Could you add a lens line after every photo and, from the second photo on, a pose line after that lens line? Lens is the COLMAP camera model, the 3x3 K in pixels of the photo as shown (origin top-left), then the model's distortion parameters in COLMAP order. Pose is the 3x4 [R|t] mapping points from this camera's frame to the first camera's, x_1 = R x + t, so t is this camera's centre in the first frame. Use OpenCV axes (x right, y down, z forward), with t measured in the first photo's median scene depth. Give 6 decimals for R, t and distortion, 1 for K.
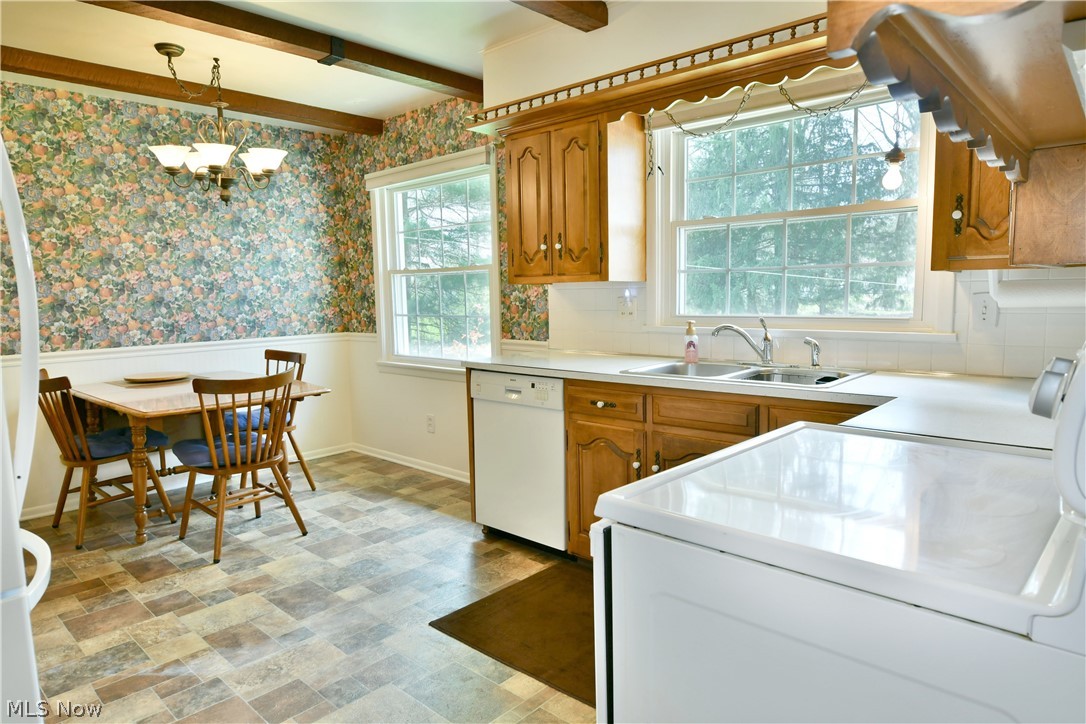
lens RADIAL K [[672.0, 0, 513.7], [0, 672.0, 370.8], [0, 0, 1]] dist [-0.019027, -0.001728]
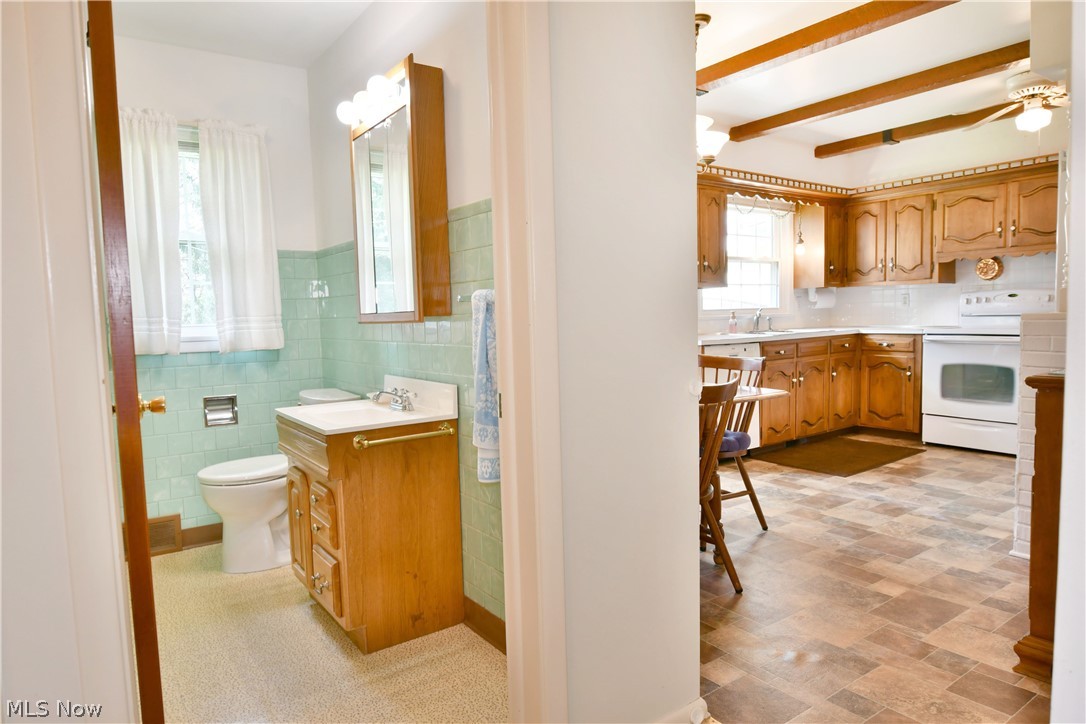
lens RADIAL K [[656.3, 0, 572.8], [0, 656.3, 368.2], [0, 0, 1]] dist [-0.008597, -0.015626]
pose [[0.166152, -0.065757, 0.983905, -1.570973], [0.142106, 0.988956, 0.042098, -0.057892], [-0.975807, 0.132824, 0.173662, 1.128928]]
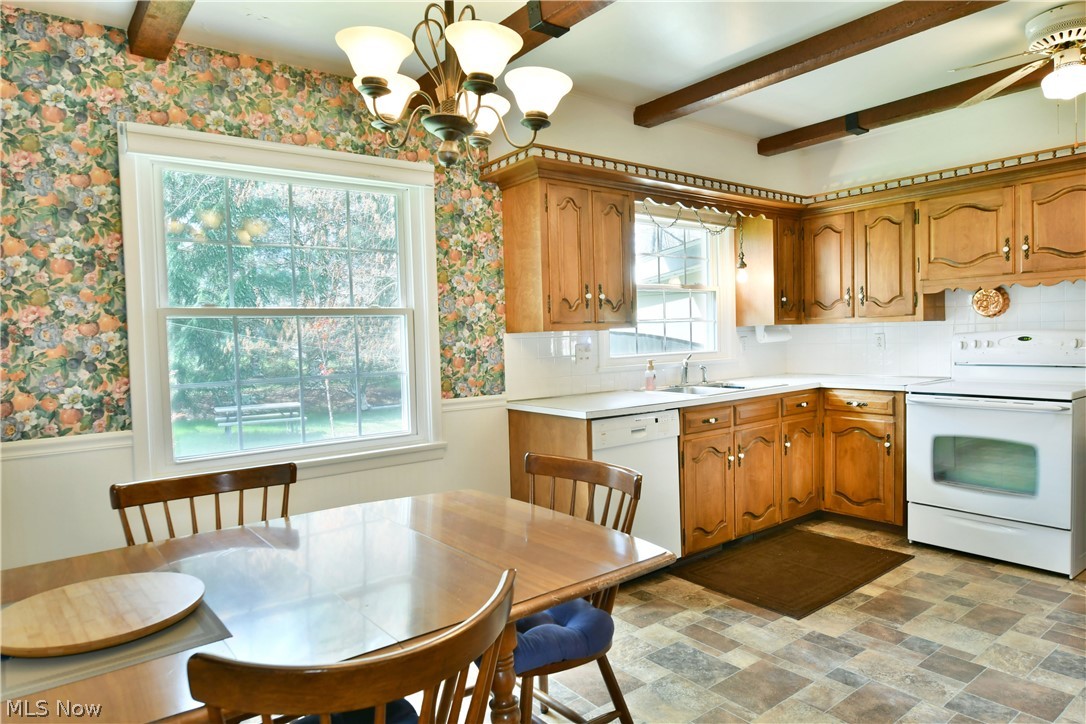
lens RADIAL K [[656.3, 0, 577.3], [0, 656.3, 366.5], [0, 0, 1]] dist [-0.008597, -0.015626]
pose [[0.123958, -0.029697, 0.991843, -1.054555], [0.146202, 0.989190, 0.011346, -0.096376], [-0.981458, 0.143603, 0.126959, 0.972795]]
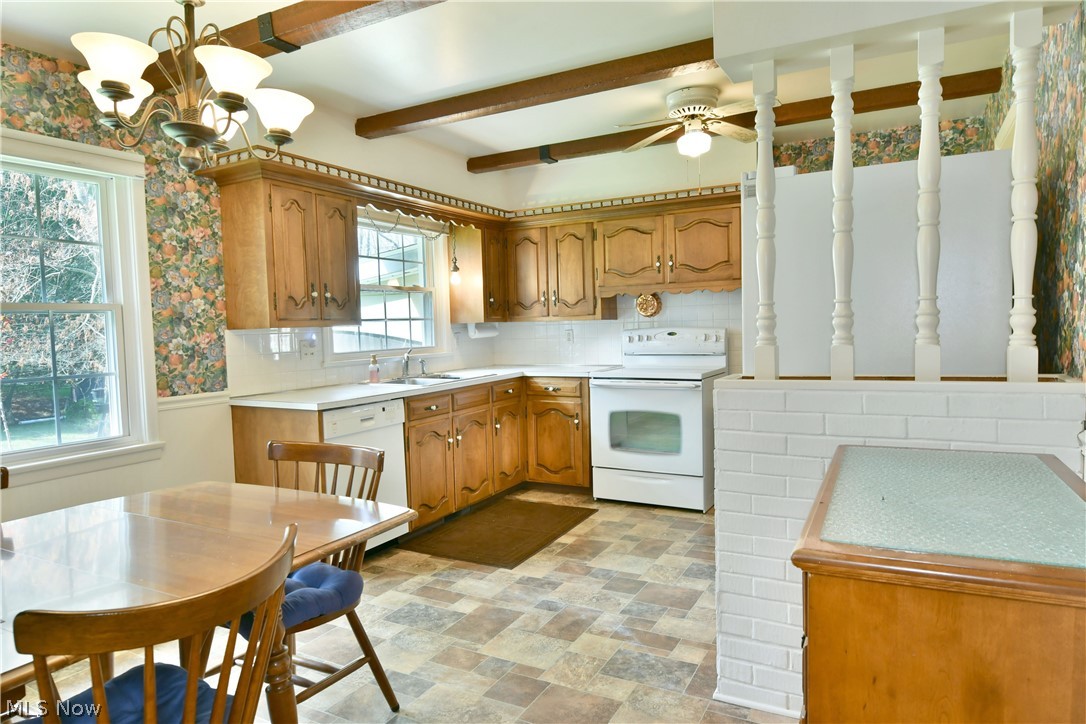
lens RADIAL K [[656.3, 0, 550.9], [0, 656.3, 358.7], [0, 0, 1]] dist [-0.008597, -0.015626]
pose [[-0.273842, -0.021903, 0.961525, -1.184821], [0.149573, 0.986607, 0.065072, -0.099216], [-0.950073, 0.161638, -0.266899, 1.008999]]
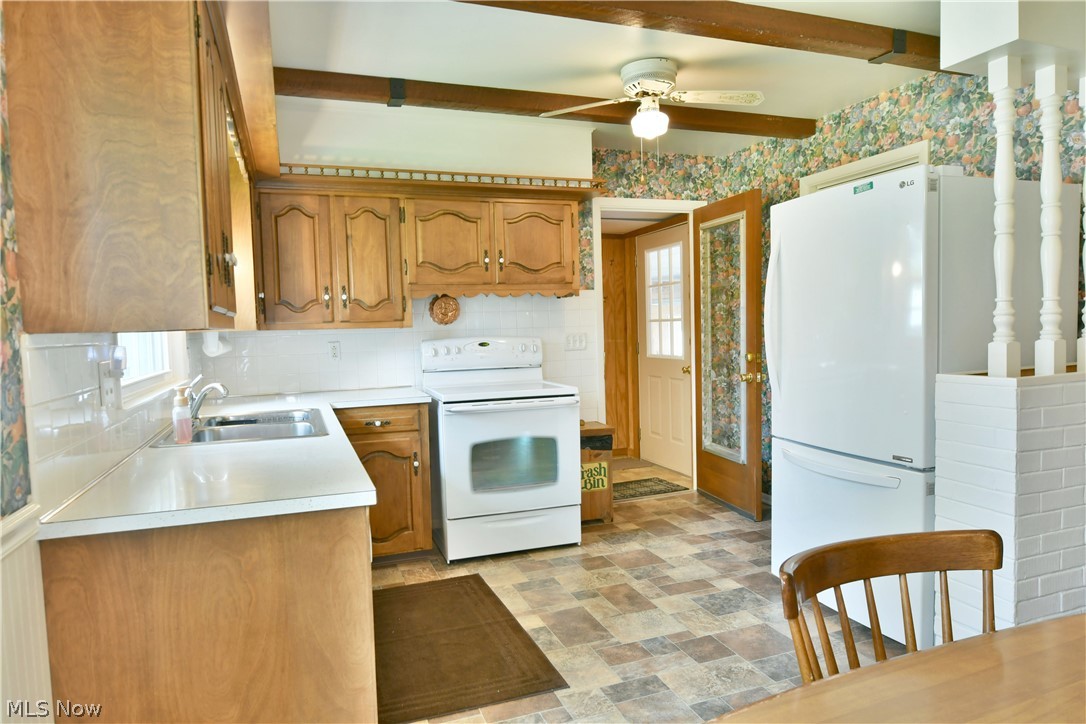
lens RADIAL K [[656.3, 0, 498.4], [0, 656.3, 364.7], [0, 0, 1]] dist [-0.008597, -0.015626]
pose [[-0.887611, 0.021188, 0.460107, -0.388227], [0.102611, 0.982933, 0.152688, -0.171870], [-0.449019, 0.182739, -0.874636, 1.460126]]
